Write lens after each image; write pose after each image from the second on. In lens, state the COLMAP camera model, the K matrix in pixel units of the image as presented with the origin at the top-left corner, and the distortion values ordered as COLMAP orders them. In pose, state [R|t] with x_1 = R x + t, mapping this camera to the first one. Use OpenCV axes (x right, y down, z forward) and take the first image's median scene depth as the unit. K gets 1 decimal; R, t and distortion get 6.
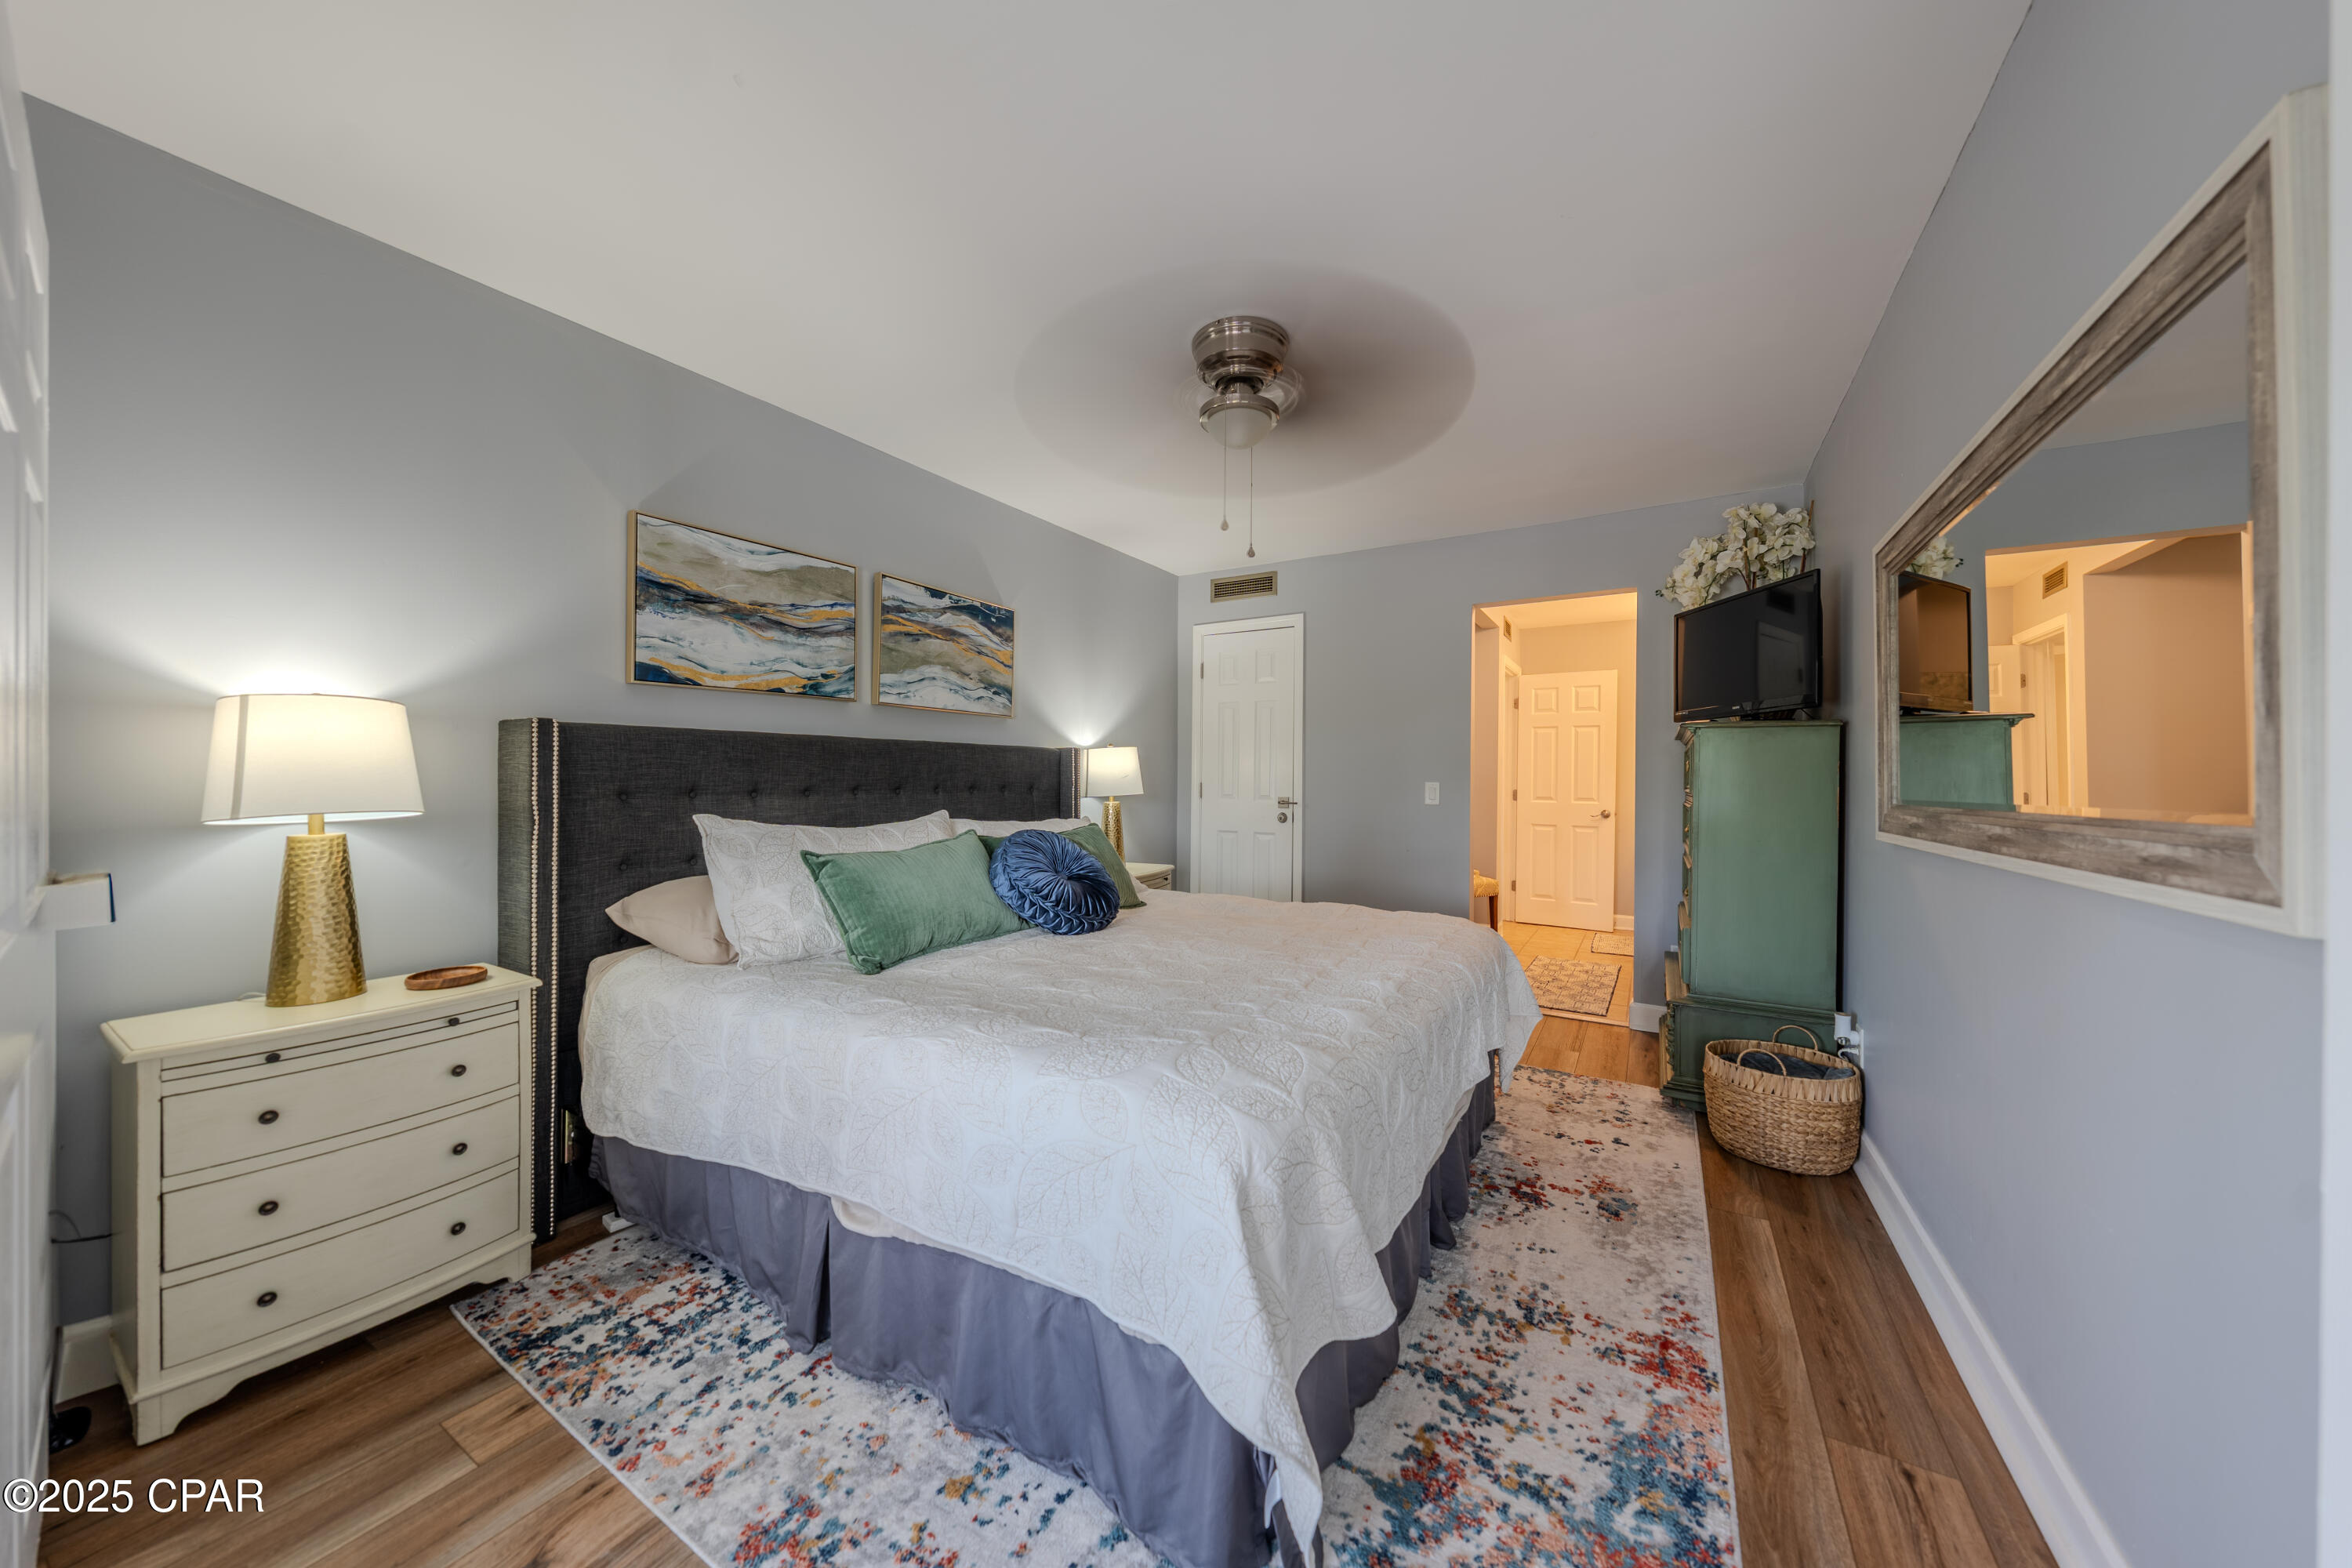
lens RADIAL K [[795.4, 0, 1180.1], [0, 795.4, 772.5], [0, 0, 1]] dist [0.002756, -0.000446]
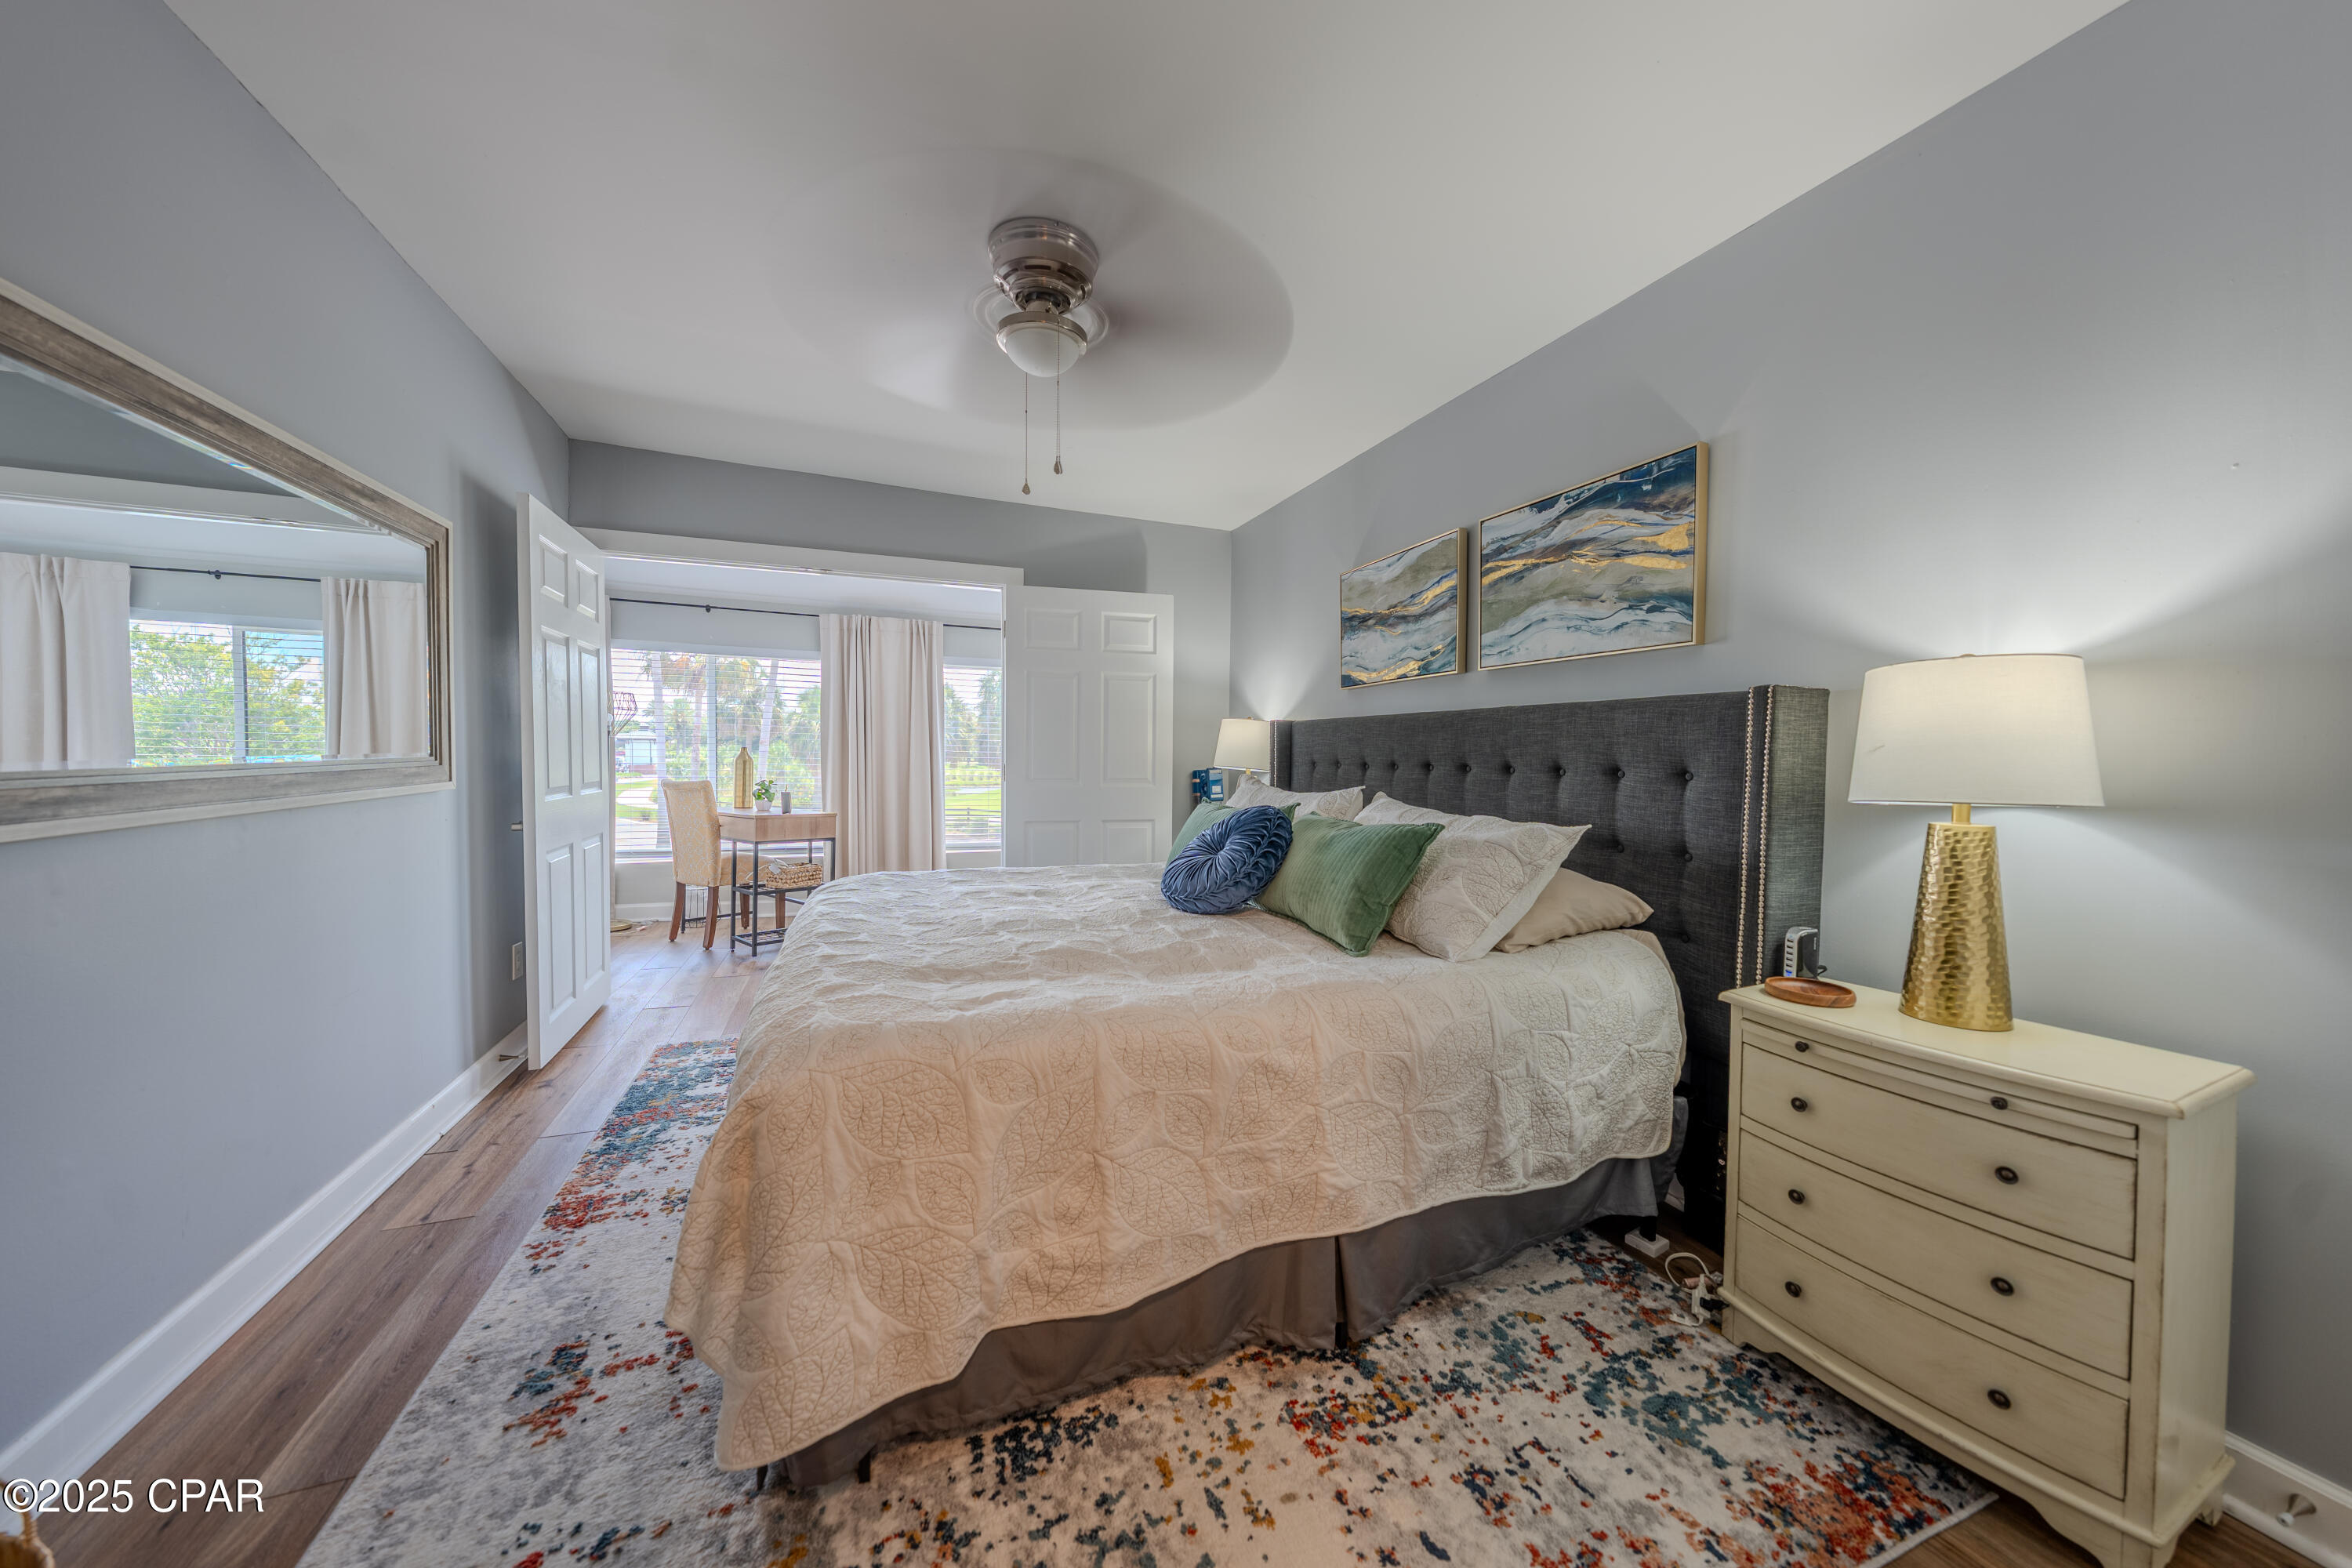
lens RADIAL K [[795.4, 0, 1181.7], [0, 795.4, 778.9], [0, 0, 1]] dist [0.002756, -0.000446]
pose [[-0.603303, 0.015474, -0.797362, 0.525605], [-0.007366, 0.999661, 0.024973, 0.015342], [0.797478, 0.020940, -0.602985, 1.265788]]
